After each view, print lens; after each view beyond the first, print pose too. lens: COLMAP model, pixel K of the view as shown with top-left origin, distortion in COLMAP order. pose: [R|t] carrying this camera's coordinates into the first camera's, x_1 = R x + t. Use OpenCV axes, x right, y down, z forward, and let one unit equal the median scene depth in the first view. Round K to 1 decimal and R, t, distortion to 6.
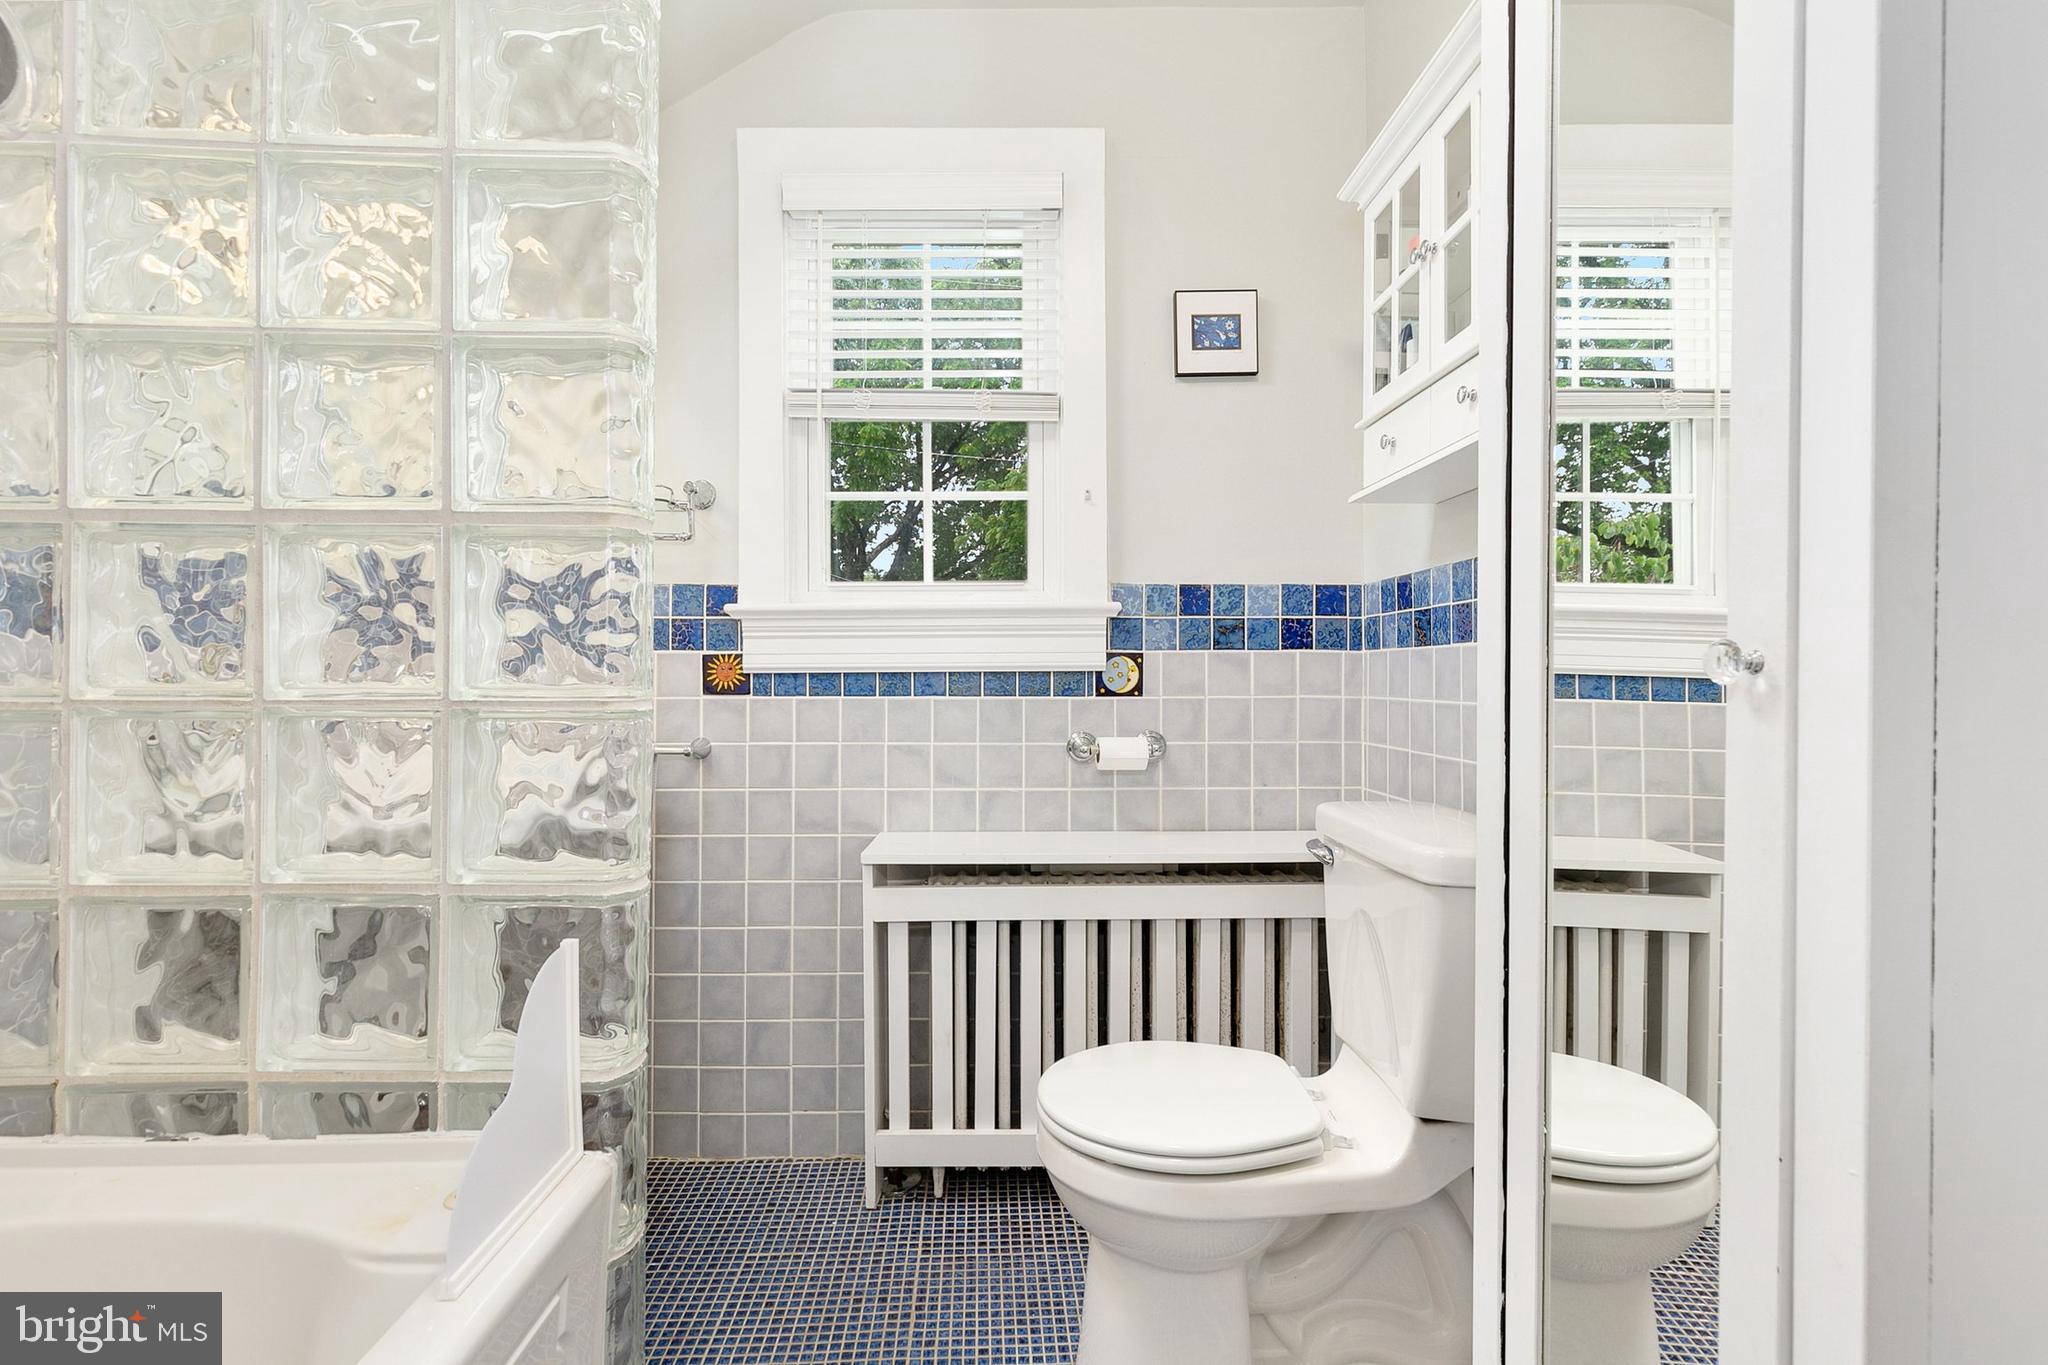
lens RADIAL K [[931.6, 0, 1025.3], [0, 931.6, 696.4], [0, 0, 1]] dist [0.008830, -0.001602]
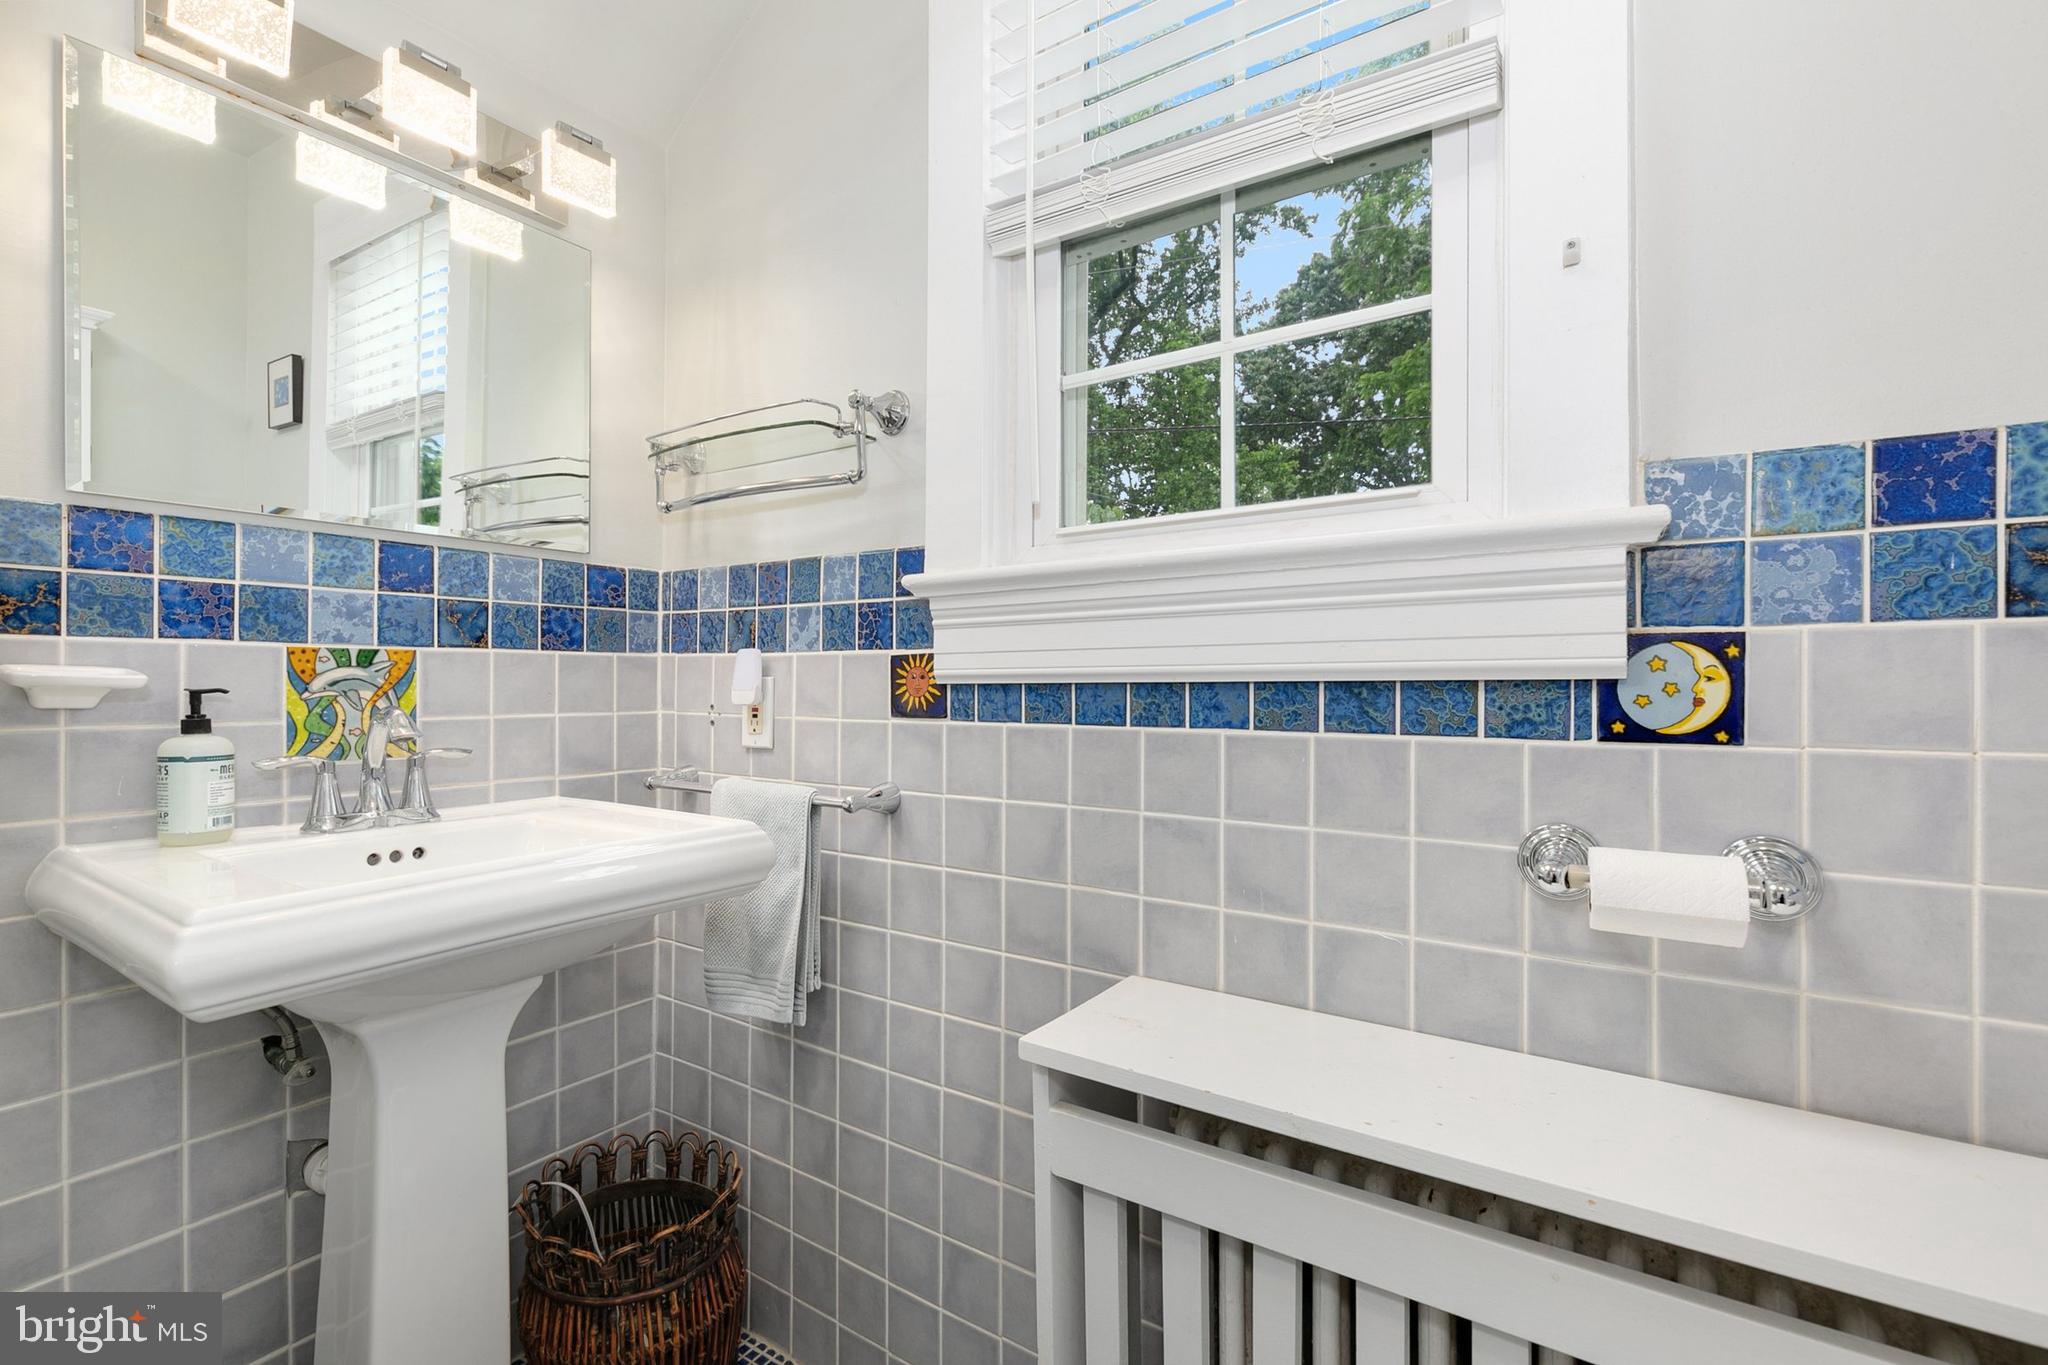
lens RADIAL K [[931.6, 0, 1016.0], [0, 931.6, 683.0], [0, 0, 1]] dist [0.008830, -0.001602]
pose [[0.821253, 0.000194, -0.570564, 0.100175], [0.005470, 0.999951, 0.008213, -0.030553], [0.570538, -0.009866, 0.821212, 0.512122]]
